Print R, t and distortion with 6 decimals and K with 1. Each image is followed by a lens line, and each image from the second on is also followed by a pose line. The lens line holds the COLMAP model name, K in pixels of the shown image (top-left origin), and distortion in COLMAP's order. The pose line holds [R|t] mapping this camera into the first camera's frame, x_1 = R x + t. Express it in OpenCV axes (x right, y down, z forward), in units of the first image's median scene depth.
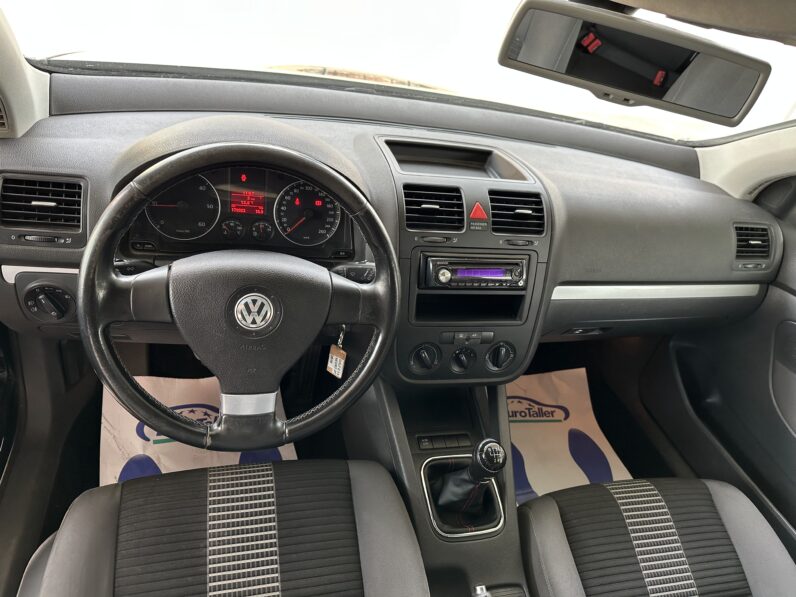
lens RADIAL K [[550.9, 0, 398.0], [0, 550.9, 298.5], [0, 0, 1]] dist [0.098140, -0.167447]
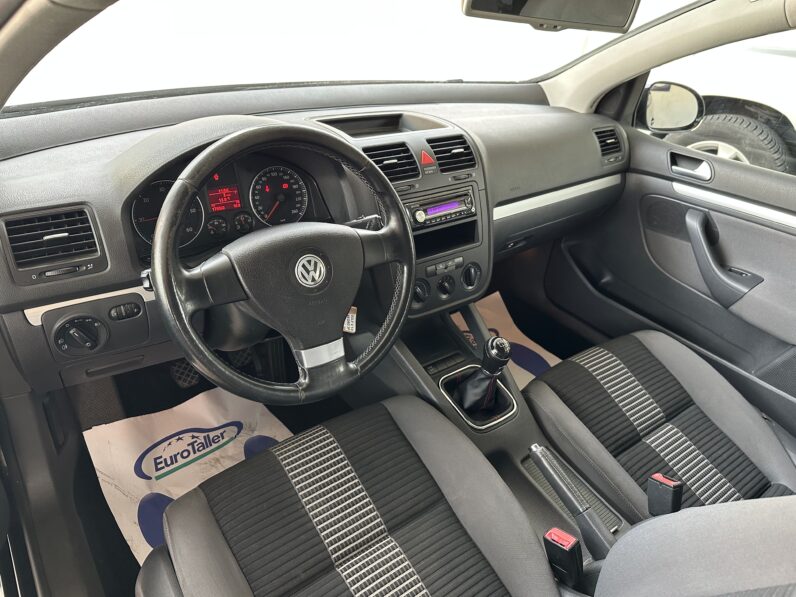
lens RADIAL K [[550.9, 0, 398.0], [0, 550.9, 298.5], [0, 0, 1]] dist [0.098140, -0.167447]
pose [[0.917645, -0.293604, 0.267814, -0.297182], [0.295465, 0.954738, 0.034289, 0.065582], [-0.265760, 0.047664, 0.962860, -0.093013]]
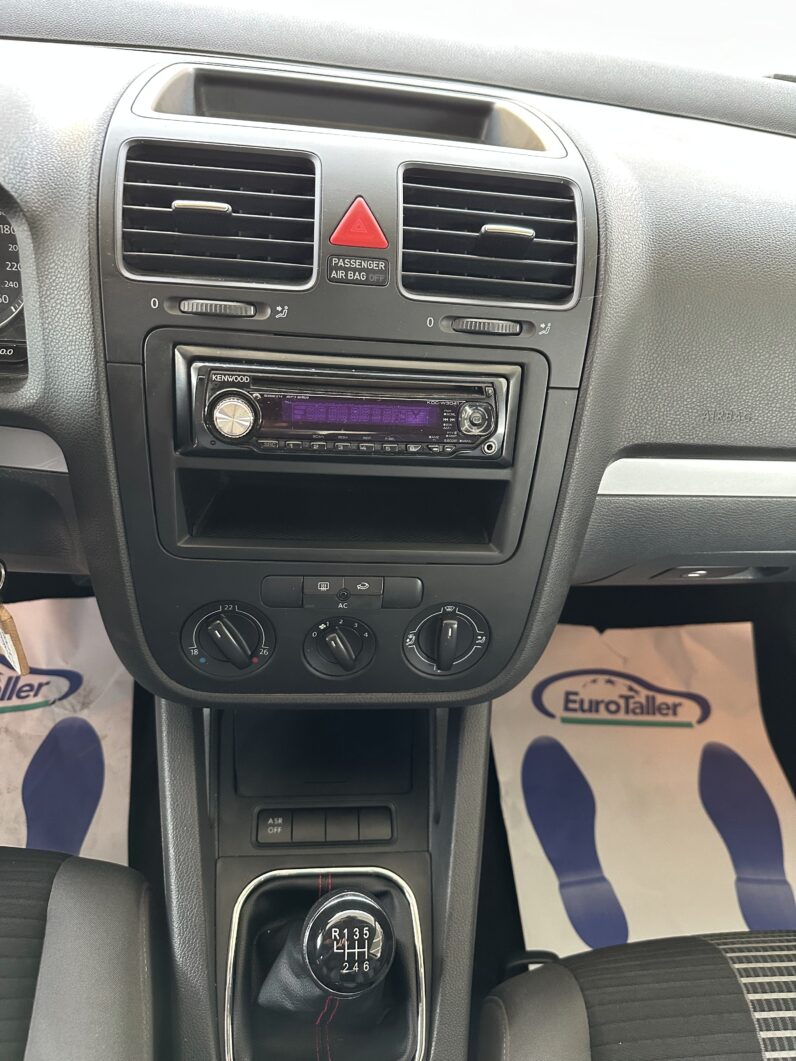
lens RADIAL K [[747.3, 0, 414.9], [0, 747.3, 532.5], [0, 0, 1]] dist [0.025301, -0.071923]
pose [[0.985712, 0.047758, -0.161525, 0.249973], [-0.032443, 0.994837, 0.096158, -0.017101], [0.165284, -0.089544, 0.982173, 0.522690]]
